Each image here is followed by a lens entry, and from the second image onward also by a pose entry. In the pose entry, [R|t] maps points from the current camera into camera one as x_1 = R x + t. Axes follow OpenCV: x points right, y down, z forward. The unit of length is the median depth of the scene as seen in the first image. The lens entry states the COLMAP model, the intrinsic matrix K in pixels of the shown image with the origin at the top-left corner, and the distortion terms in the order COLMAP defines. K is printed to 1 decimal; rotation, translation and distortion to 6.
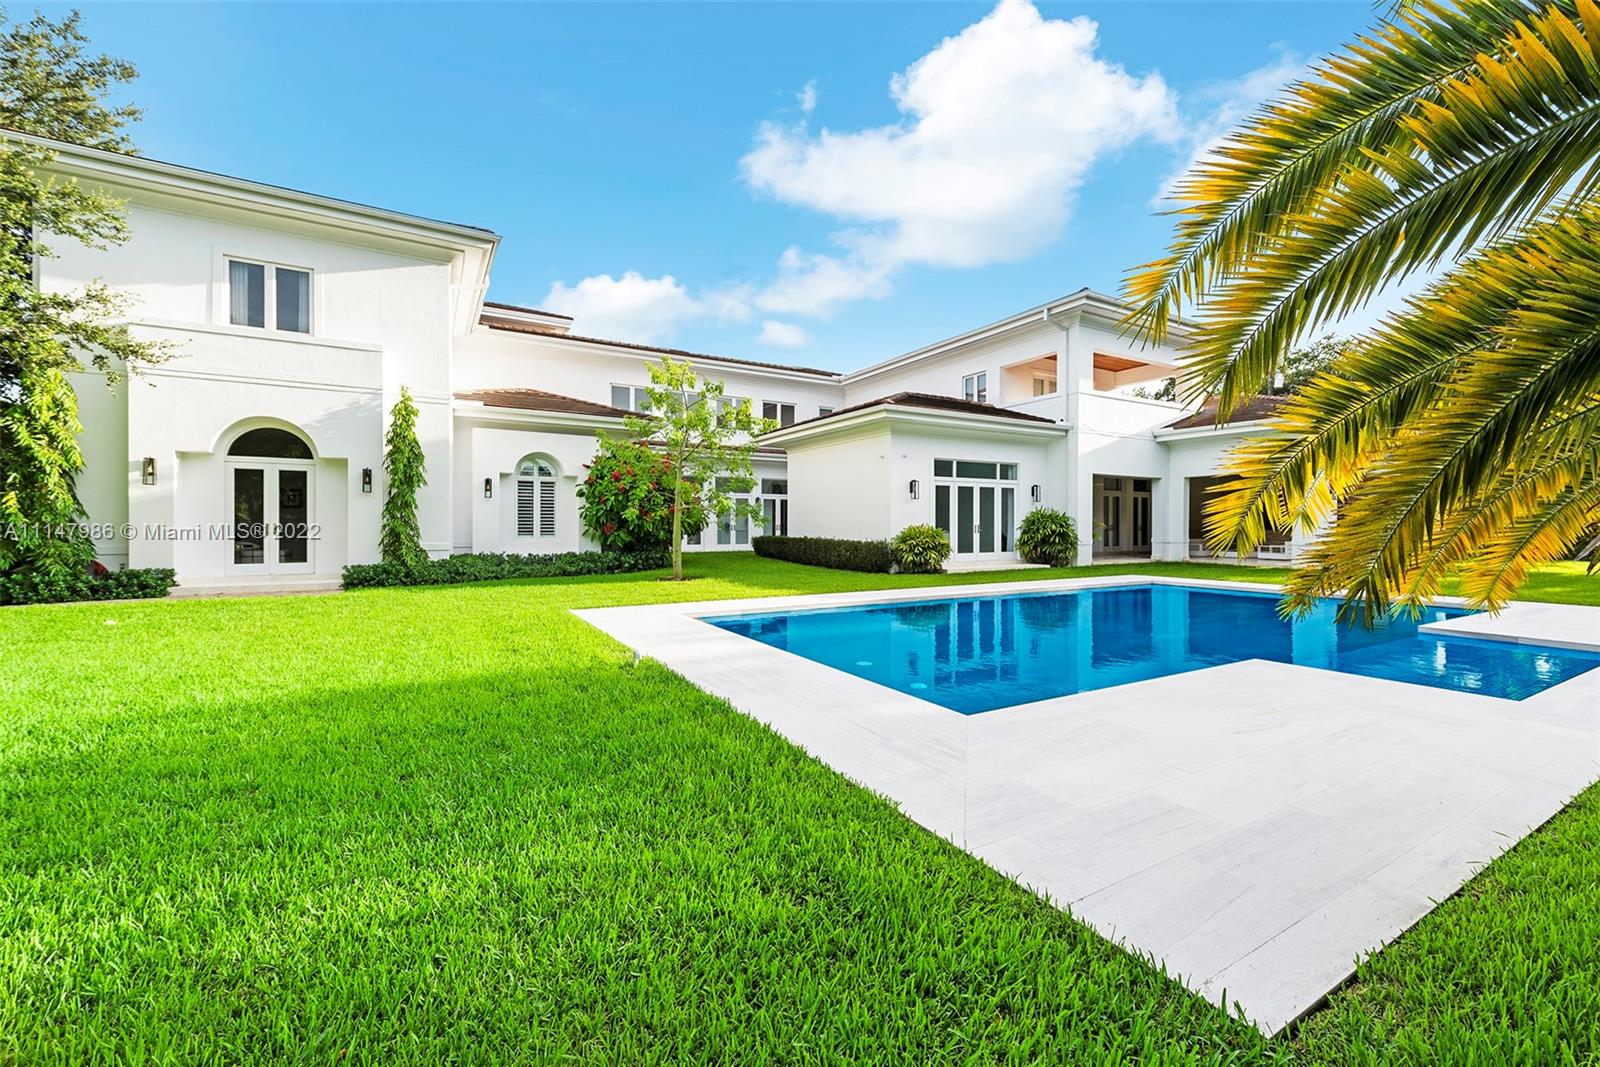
lens RADIAL K [[641.5, 0, 795.6], [0, 641.5, 530.8], [0, 0, 1]] dist [0.010464, 0.000017]
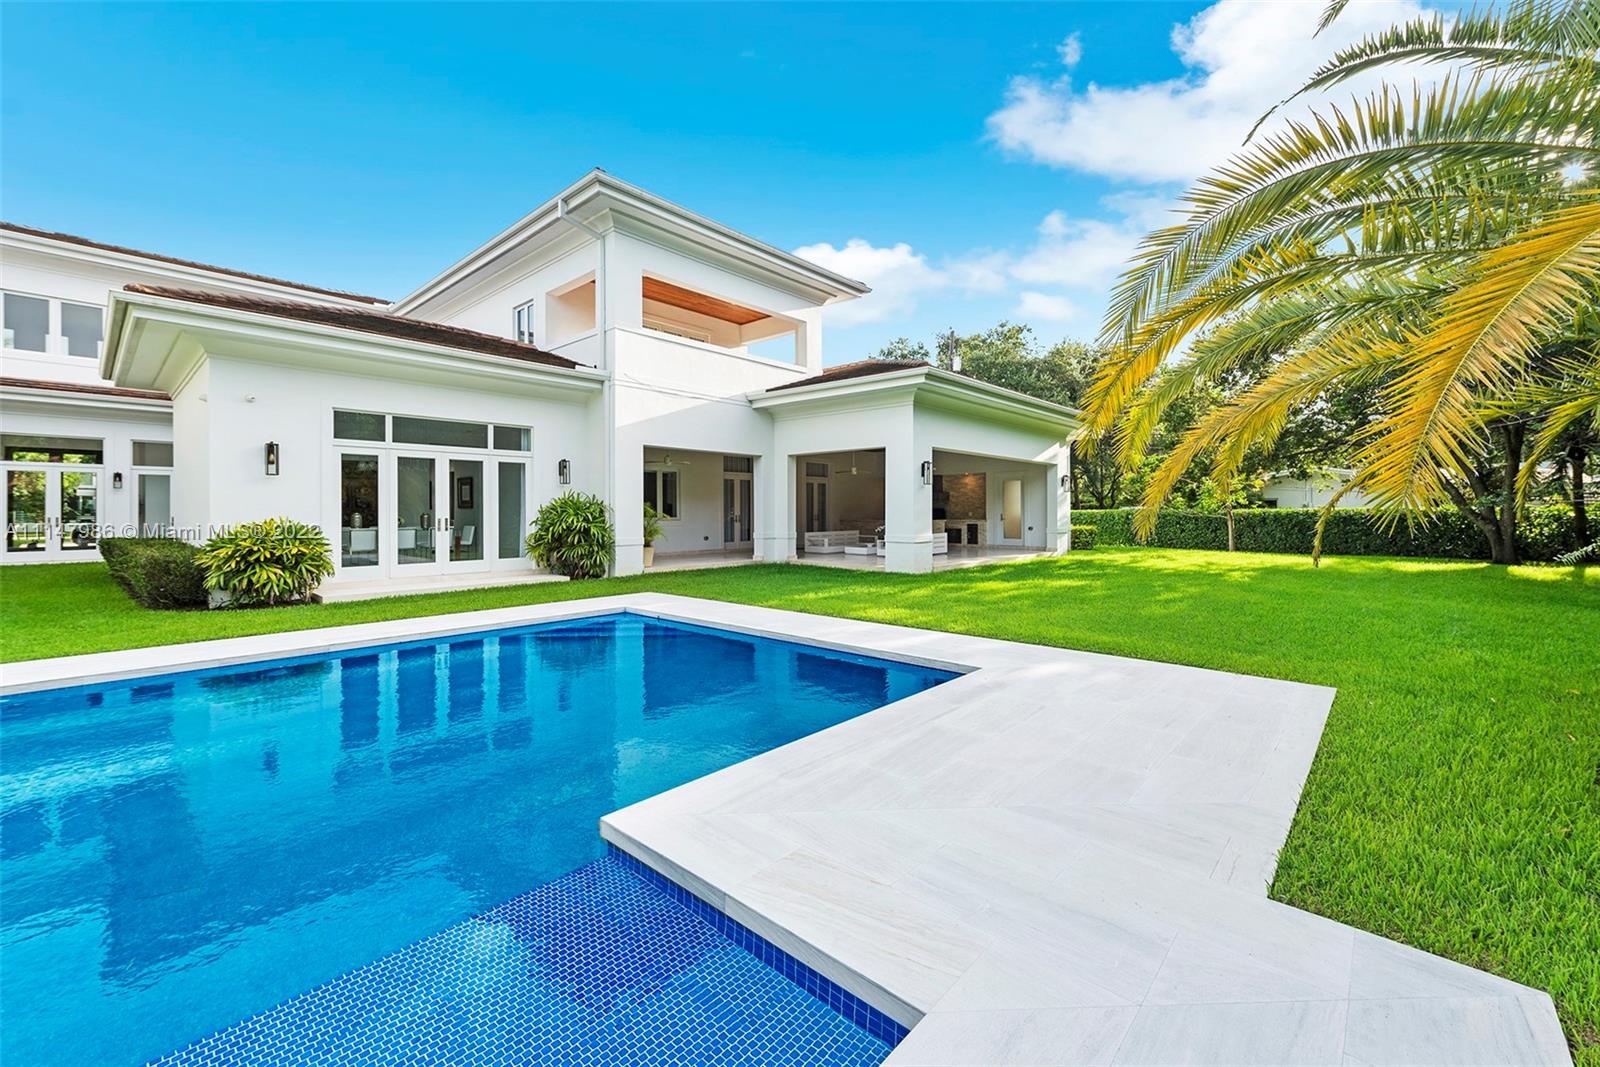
lens RADIAL K [[649.5, 0, 807.0], [0, 649.5, 509.5], [0, 0, 1]] dist [0.008118, -0.000121]
pose [[0.951139, -0.002327, 0.308755, 0.436426], [0.006263, 0.999911, -0.011760, -0.008608], [-0.308700, 0.013120, 0.951069, 0.278221]]
